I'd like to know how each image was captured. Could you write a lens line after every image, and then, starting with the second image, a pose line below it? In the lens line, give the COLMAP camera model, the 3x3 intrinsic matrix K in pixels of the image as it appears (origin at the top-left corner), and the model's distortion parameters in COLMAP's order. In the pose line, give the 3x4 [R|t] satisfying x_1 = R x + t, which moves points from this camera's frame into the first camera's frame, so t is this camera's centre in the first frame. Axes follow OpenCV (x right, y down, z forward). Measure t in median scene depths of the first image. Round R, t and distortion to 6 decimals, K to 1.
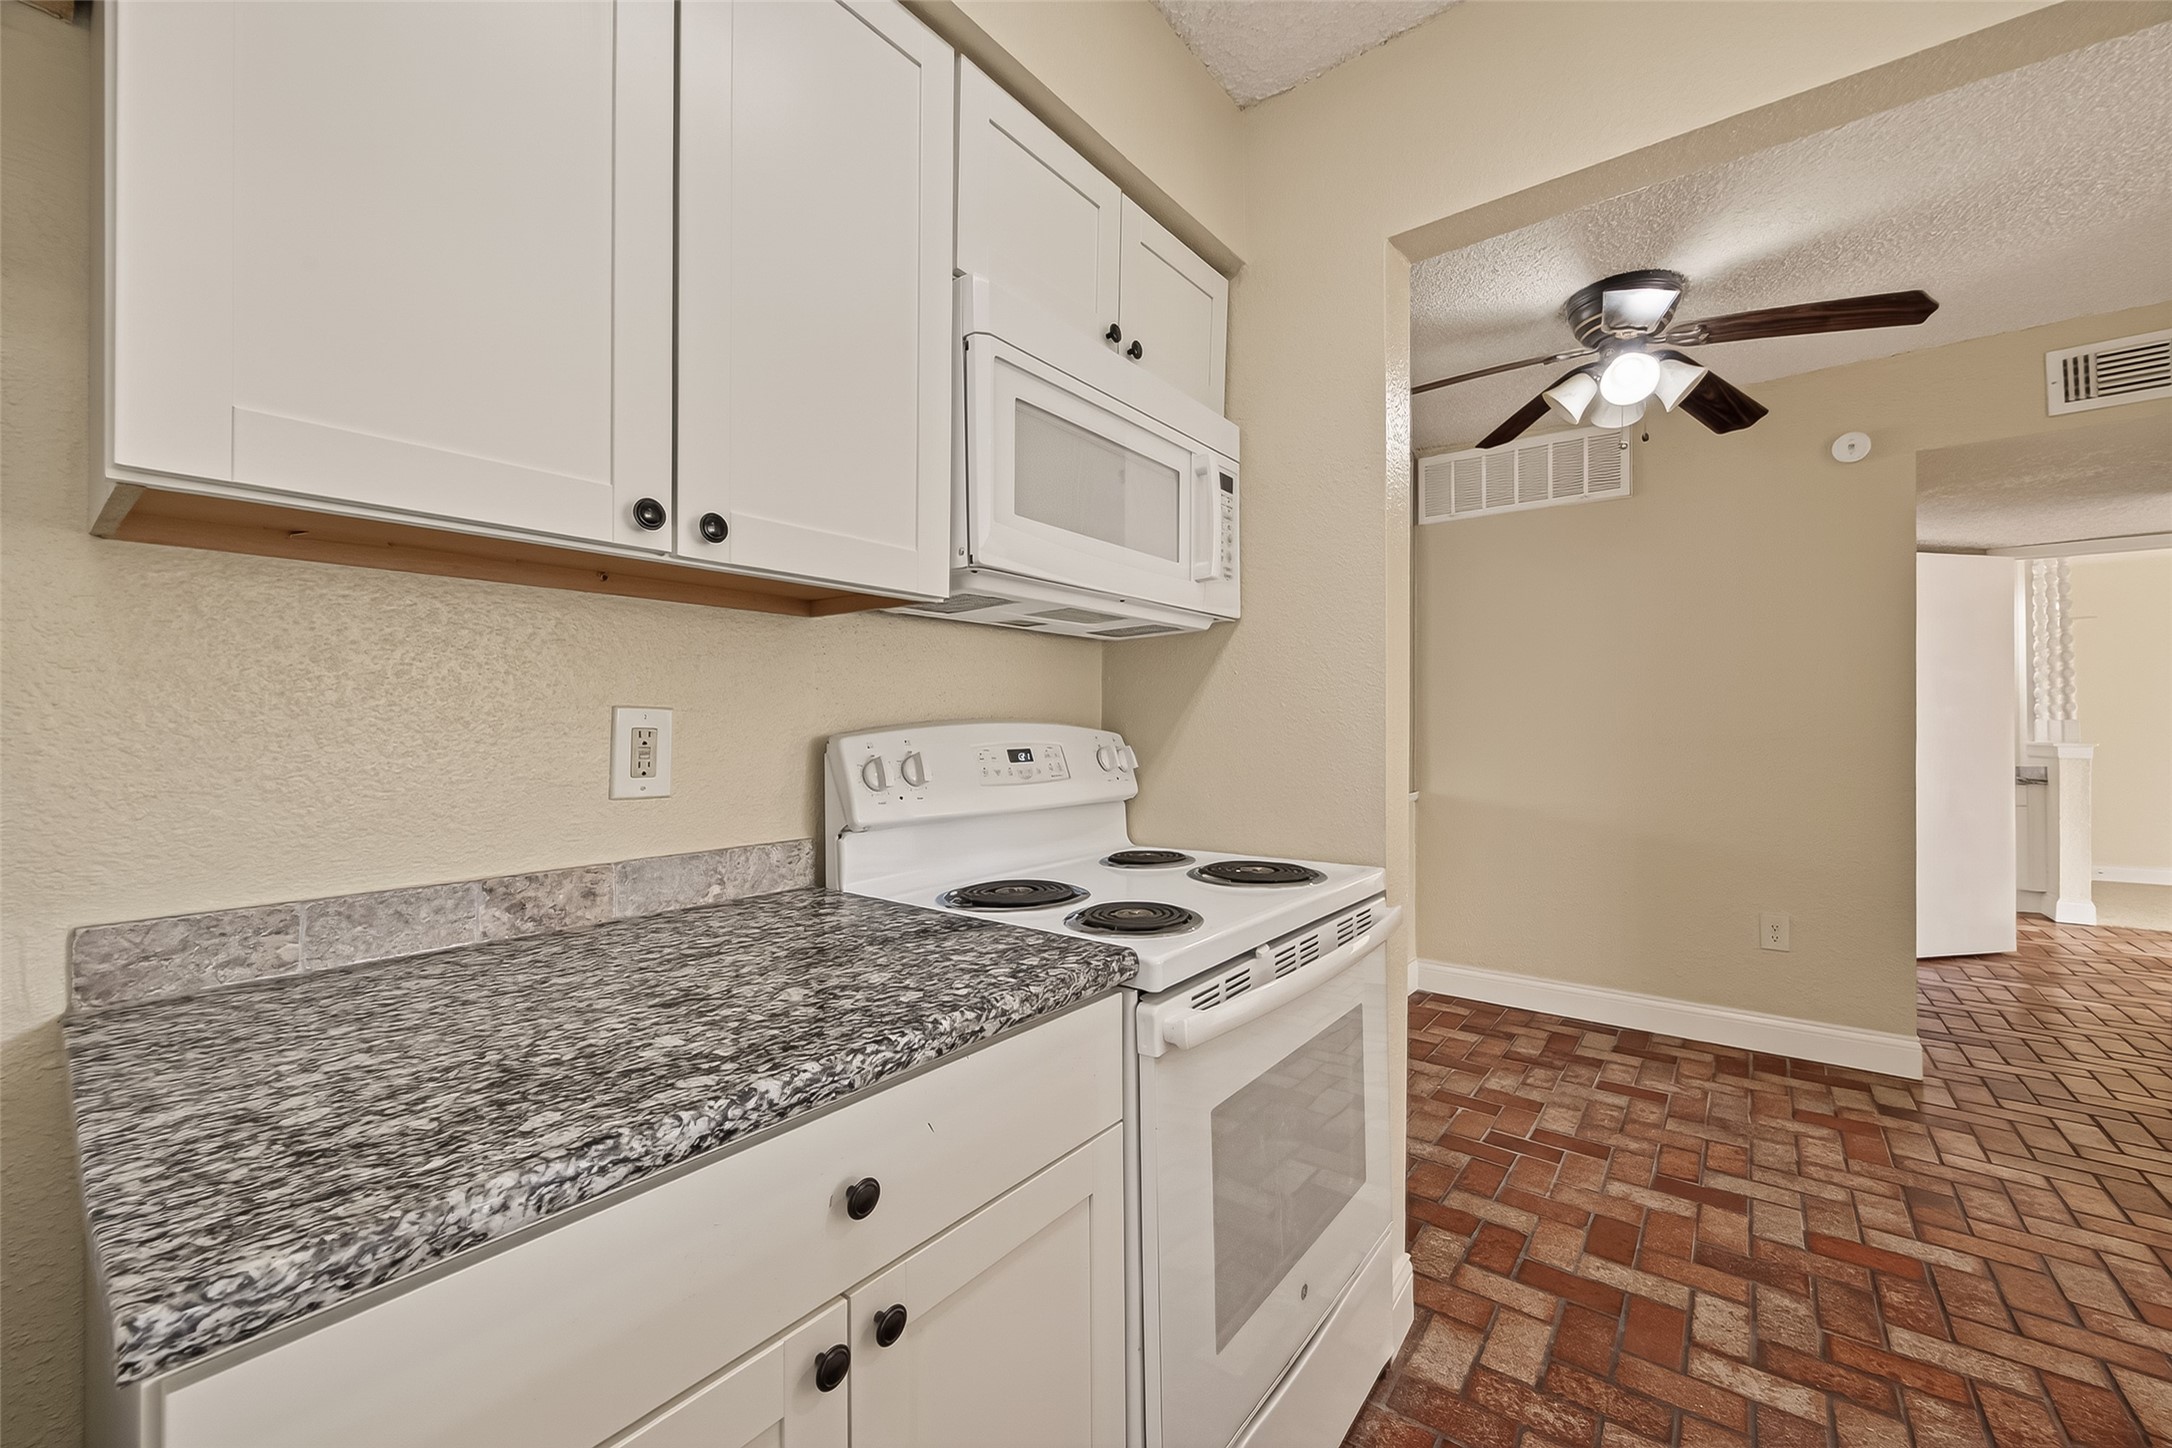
lens RADIAL K [[850.2, 0, 1098.7], [0, 850.2, 720.1], [0, 0, 1]] dist [0.006203, -0.001835]
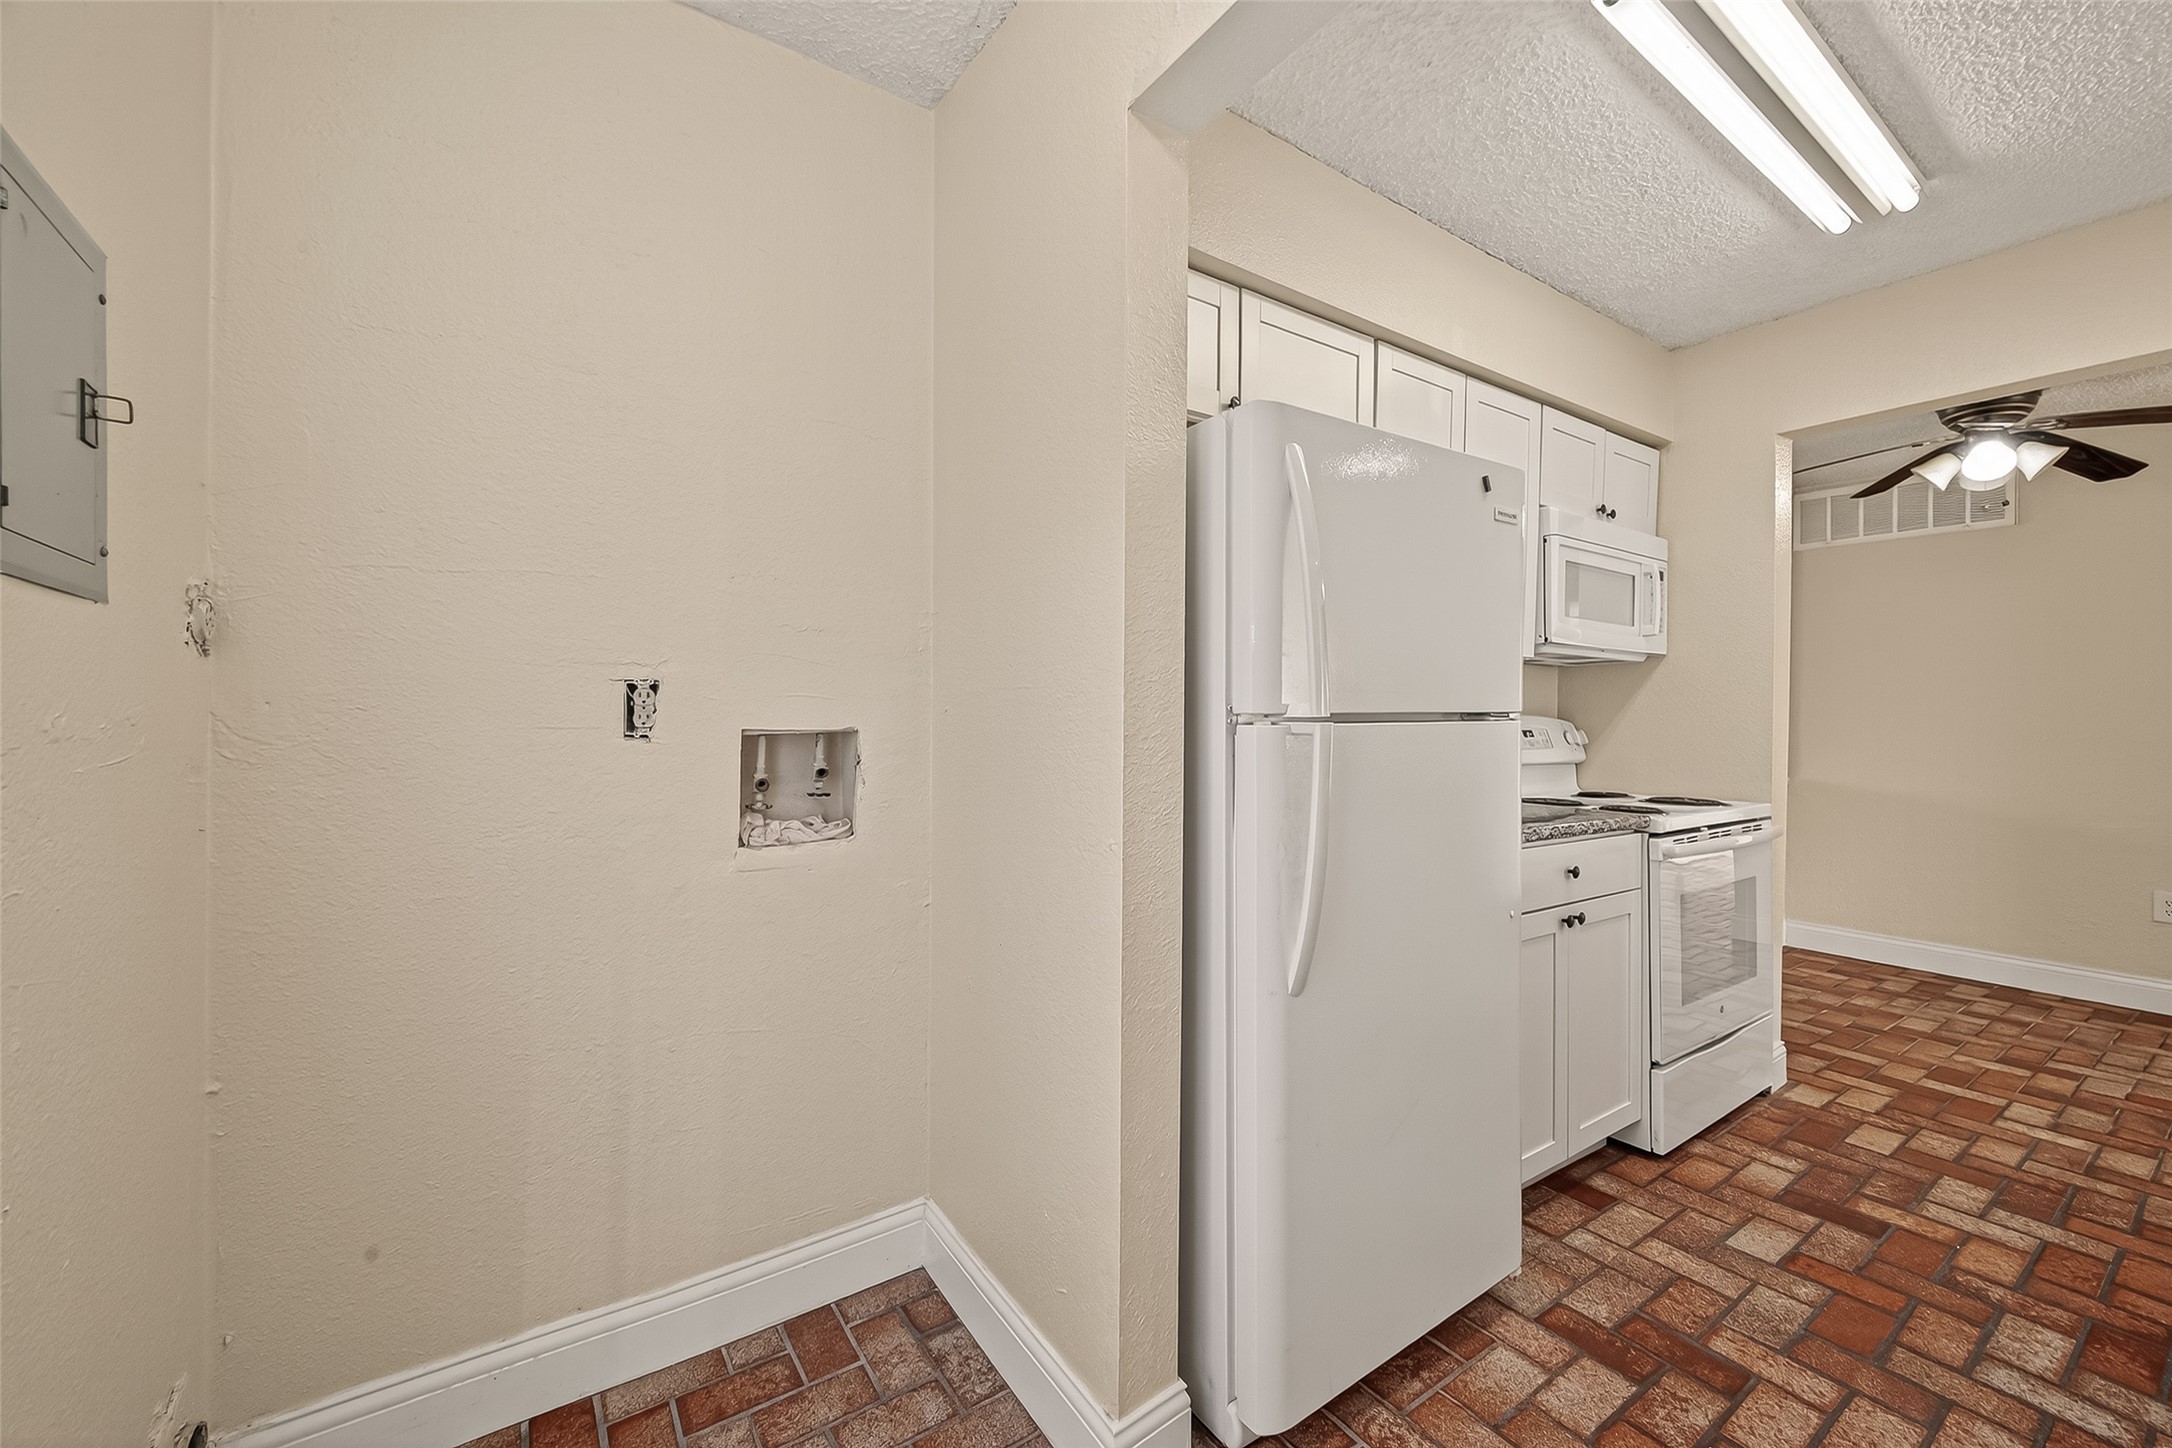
lens RADIAL K [[850.2, 0, 1091.0], [0, 850.2, 712.5], [0, 0, 1]] dist [0.006203, -0.001835]
pose [[0.949112, 0.012046, -0.314707, -0.382727], [-0.011550, 0.999927, 0.003441, 0.001896], [0.314725, 0.000370, 0.949183, -0.957880]]
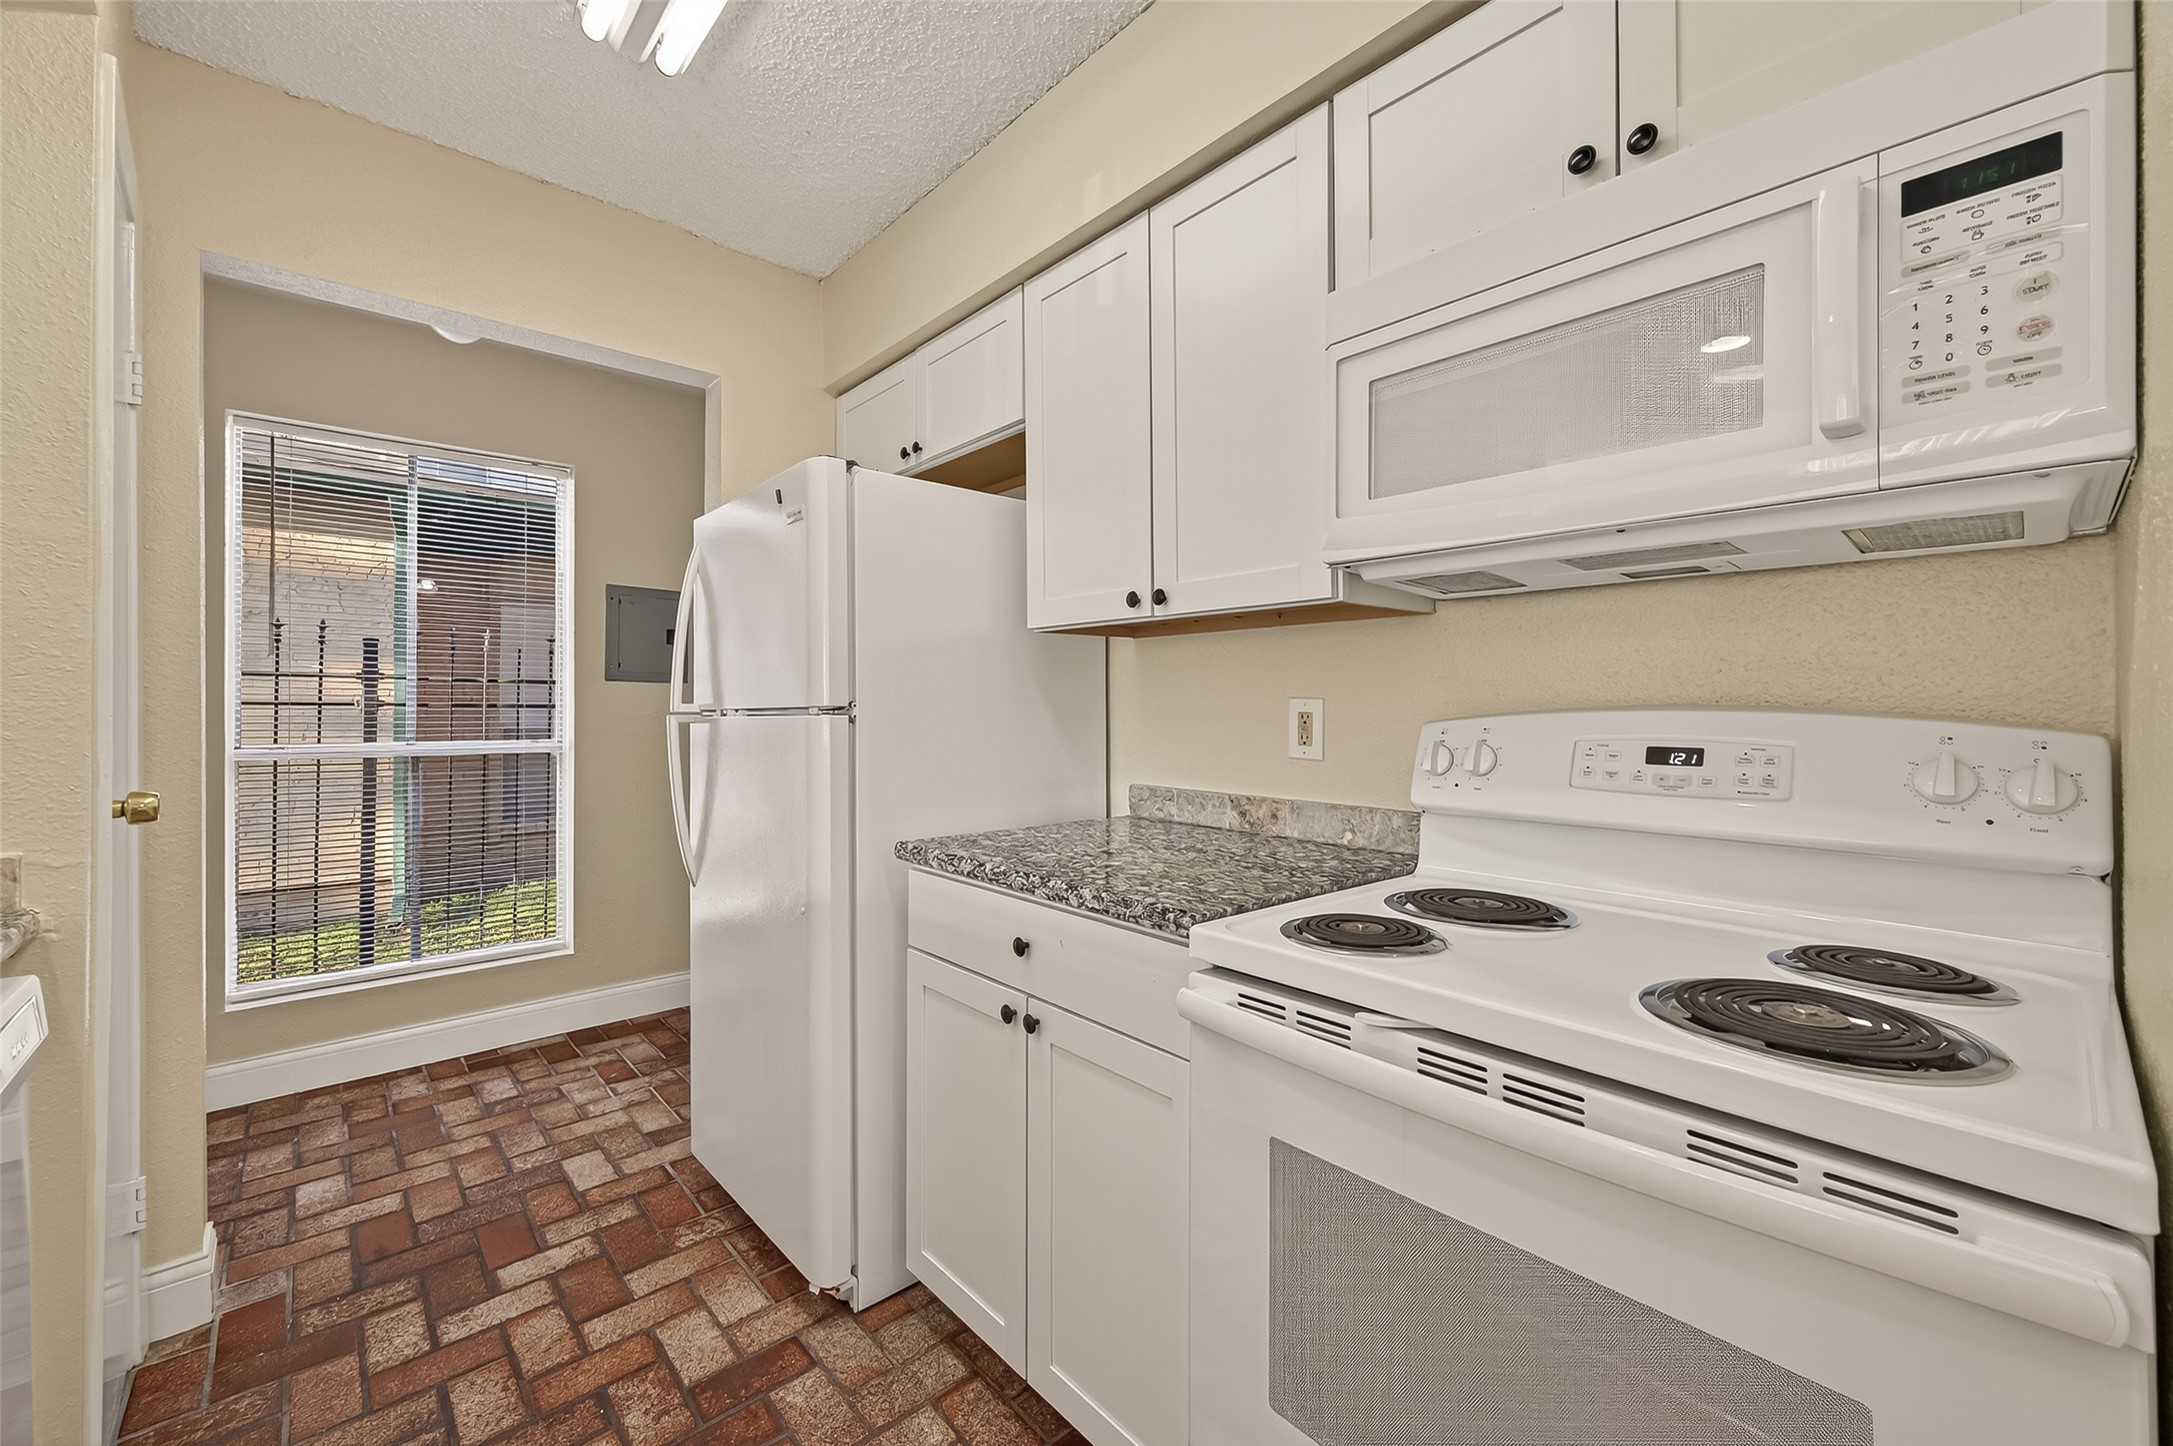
lens RADIAL K [[850.6, 0, 1091.8], [0, 850.6, 706.6], [0, 0, 1]] dist [0.006203, -0.001835]
pose [[-0.176225, 0.002245, -0.984347, 0.659655], [0.004009, 0.999991, 0.001563, -0.003193], [0.984342, -0.003671, -0.176232, 0.603666]]
